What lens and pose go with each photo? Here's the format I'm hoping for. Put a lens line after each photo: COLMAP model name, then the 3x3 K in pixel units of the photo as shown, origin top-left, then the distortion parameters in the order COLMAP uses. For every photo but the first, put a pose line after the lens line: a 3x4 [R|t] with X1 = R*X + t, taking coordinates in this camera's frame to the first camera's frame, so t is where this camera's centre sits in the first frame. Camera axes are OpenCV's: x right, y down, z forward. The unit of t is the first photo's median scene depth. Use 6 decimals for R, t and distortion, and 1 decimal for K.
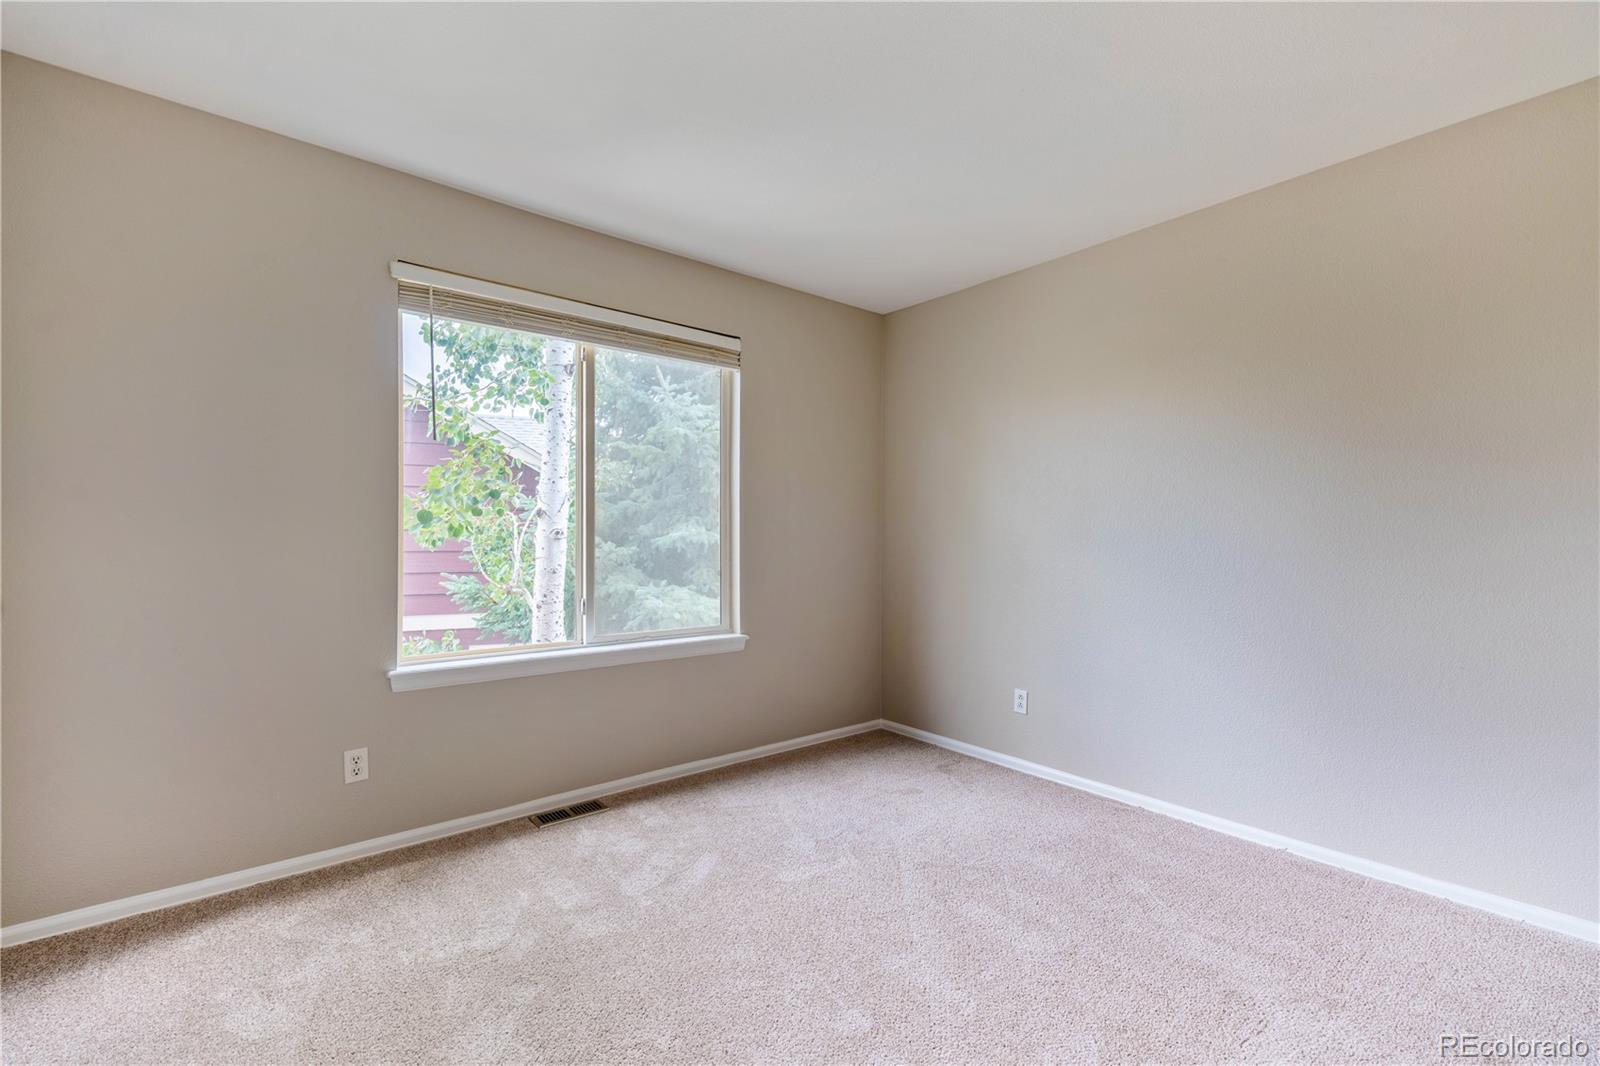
lens RADIAL K [[702.1, 0, 797.9], [0, 702.1, 536.3], [0, 0, 1]] dist [0.047938, -0.014604]
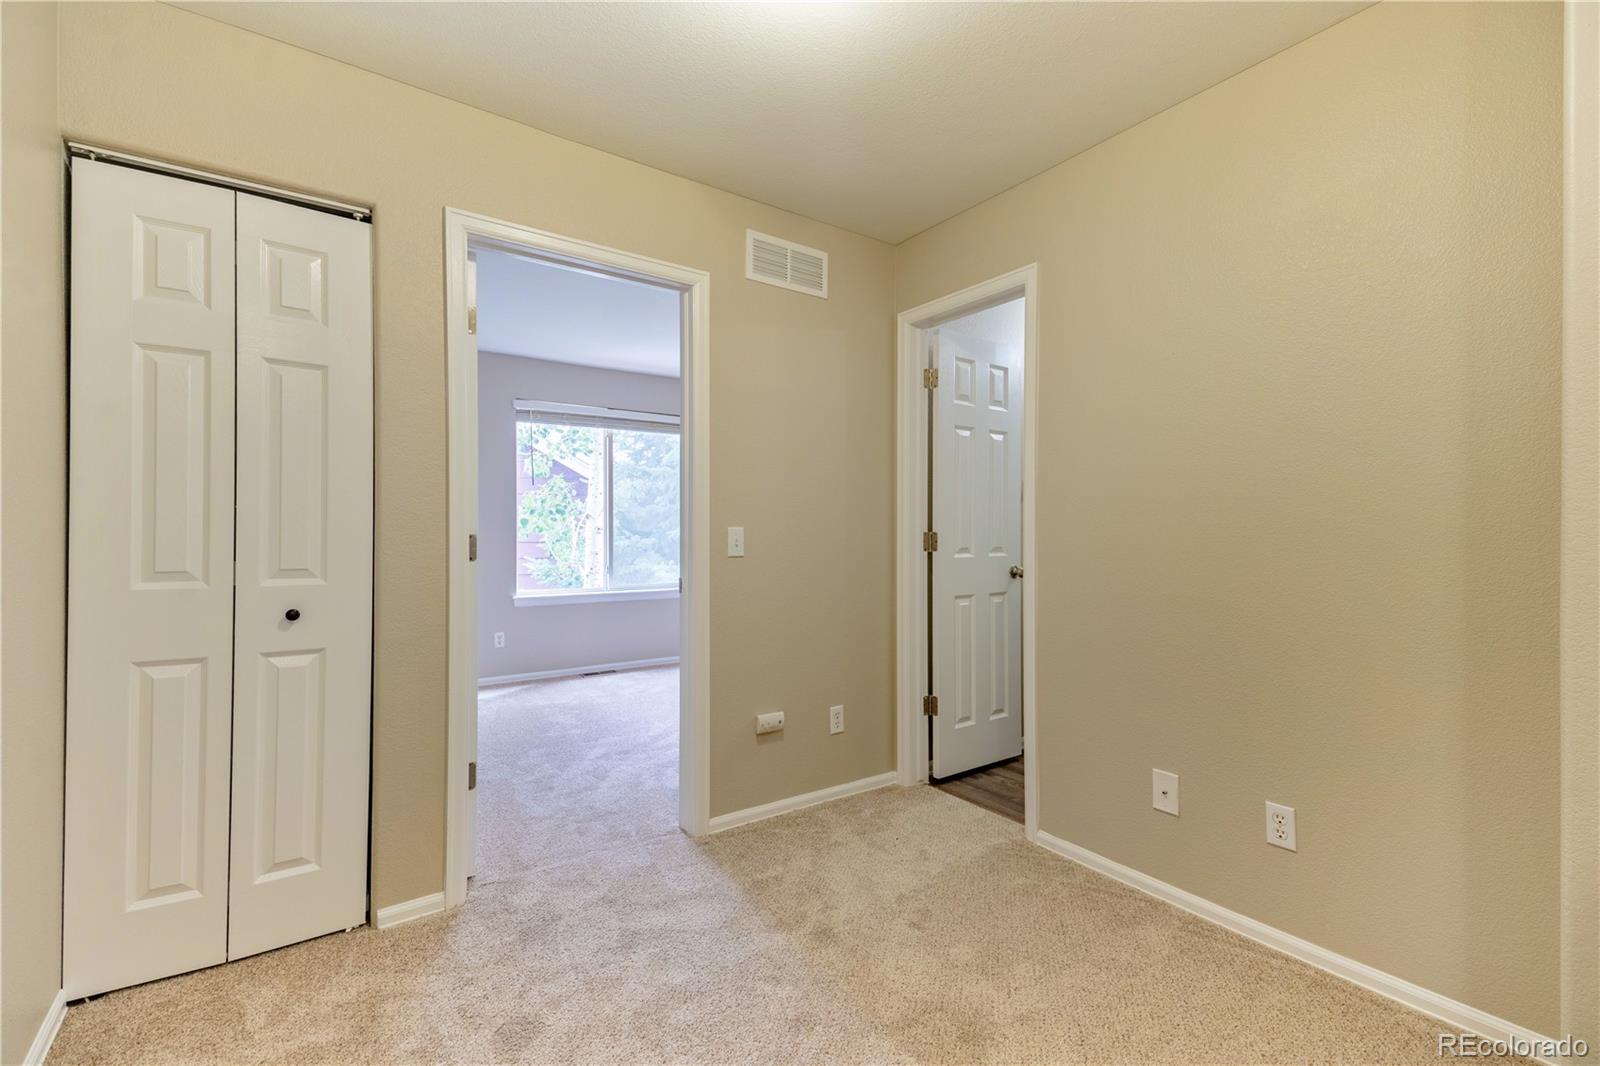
lens RADIAL K [[702.1, 0, 797.9], [0, 702.1, 536.3], [0, 0, 1]] dist [0.047938, -0.014604]
pose [[0.997075, 0.000709, -0.076426, 0.303216], [0.000110, 0.999943, 0.010716, -0.007330], [0.076429, -0.010693, 0.997018, -0.727748]]
